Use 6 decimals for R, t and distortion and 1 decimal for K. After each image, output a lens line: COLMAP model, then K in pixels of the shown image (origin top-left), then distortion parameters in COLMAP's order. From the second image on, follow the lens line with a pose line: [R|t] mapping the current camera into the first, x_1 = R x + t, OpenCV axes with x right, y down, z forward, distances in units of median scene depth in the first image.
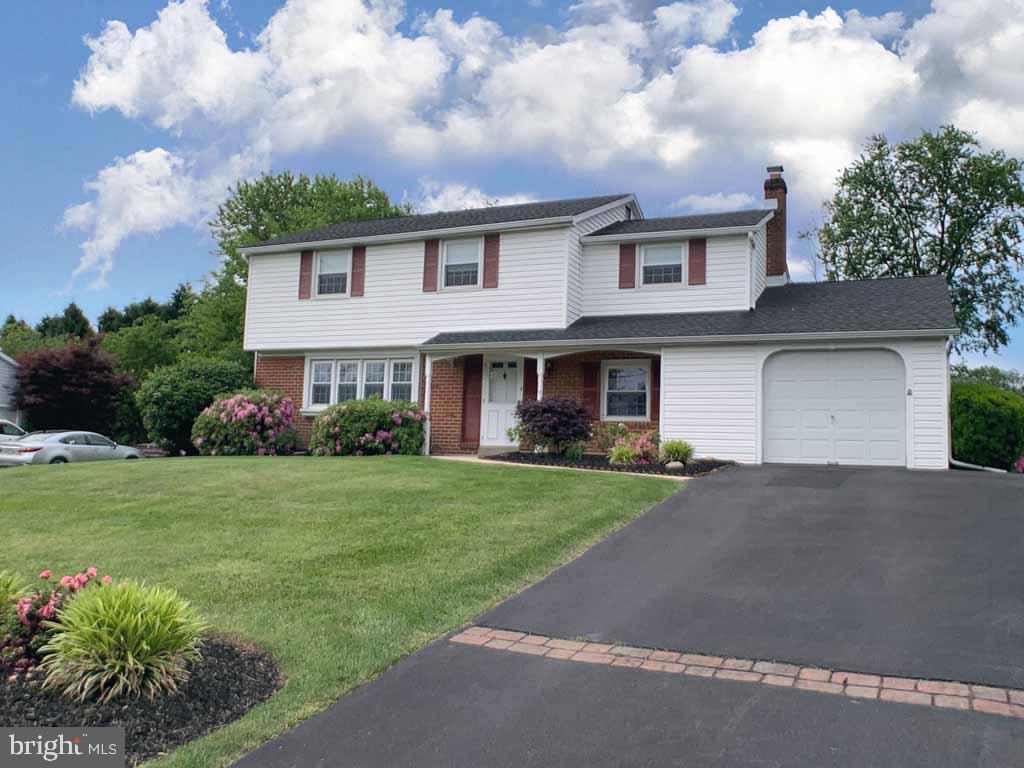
lens RADIAL K [[873.6, 0, 512.0], [0, 873.6, 384.0], [0, 0, 1]] dist [-0.004371, -0.009495]
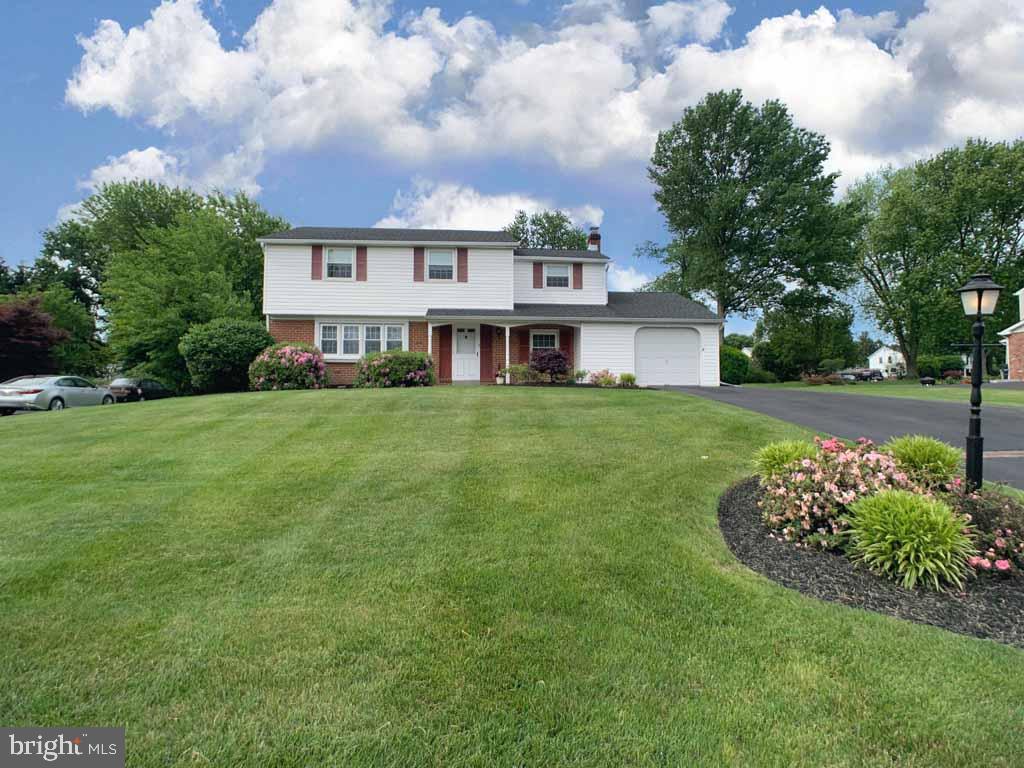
lens RADIAL K [[526.2, 0, 512.0], [0, 526.2, 384.0], [0, 0, 1]] dist [-0.023935, -0.000422]
pose [[0.873799, -0.017720, 0.485963, -0.416057], [-0.015444, 0.997820, 0.064155, 0.013838], [-0.486041, -0.063564, 0.871621, 0.100856]]
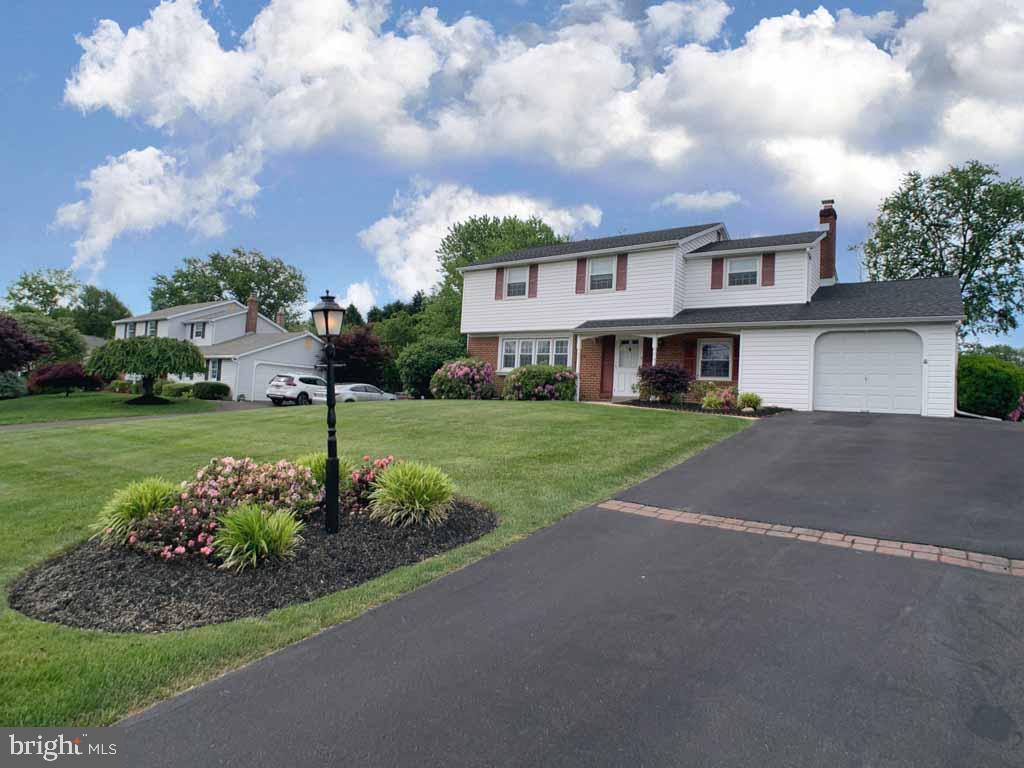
lens RADIAL K [[596.9, 0, 512.0], [0, 596.9, 384.0], [0, 0, 1]] dist [-0.028388, -0.000147]
pose [[0.979911, 0.013276, -0.198995, -0.002705], [-0.004201, 0.998935, 0.045954, 0.003936], [0.199393, -0.044195, 0.978923, -0.038580]]
